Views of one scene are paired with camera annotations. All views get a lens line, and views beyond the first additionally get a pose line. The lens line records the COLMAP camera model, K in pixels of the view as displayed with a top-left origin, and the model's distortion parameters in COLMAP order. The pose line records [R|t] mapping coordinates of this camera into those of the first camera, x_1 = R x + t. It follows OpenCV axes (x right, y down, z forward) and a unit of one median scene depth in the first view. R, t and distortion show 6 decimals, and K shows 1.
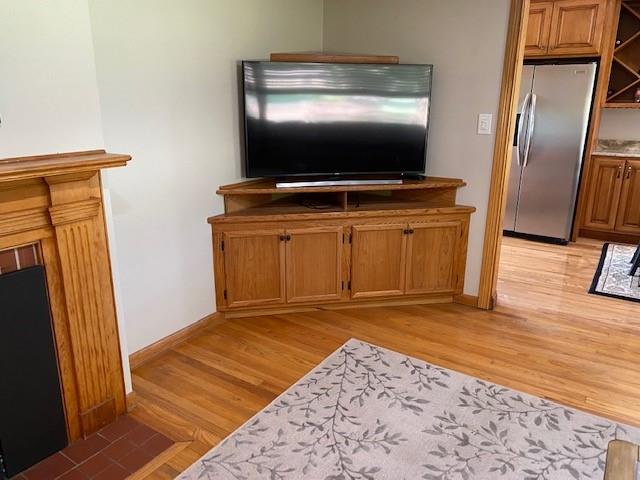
lens RADIAL K [[486.5, 0, 317.7], [0, 486.5, 233.4], [0, 0, 1]] dist [0.005076, -0.004934]
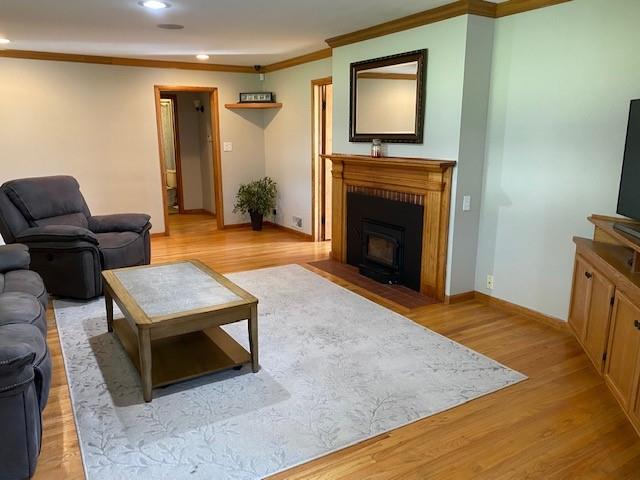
lens RADIAL K [[486.5, 0, 319.1], [0, 486.5, 244.9], [0, 0, 1]] dist [0.005076, -0.004934]
pose [[-0.424867, 0.192165, -0.884625, 1.036611], [-0.256211, 0.911728, 0.321105, -0.225481], [0.868242, 0.363078, -0.338128, 0.849737]]
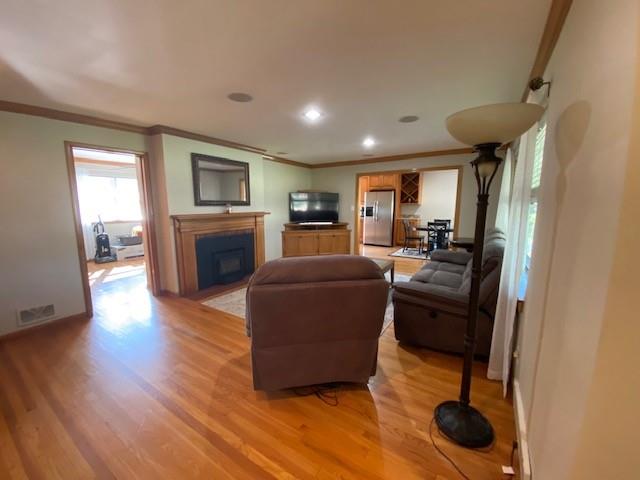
lens RADIAL K [[259.5, 0, 318.4], [0, 259.5, 238.7], [0, 0, 1]] dist [0.000163, 0.000006]
pose [[0.999767, -0.007312, 0.020298, 0.029296], [0.010085, 0.990087, -0.140096, 0.311122], [-0.019072, 0.140268, 0.989930, -1.022529]]
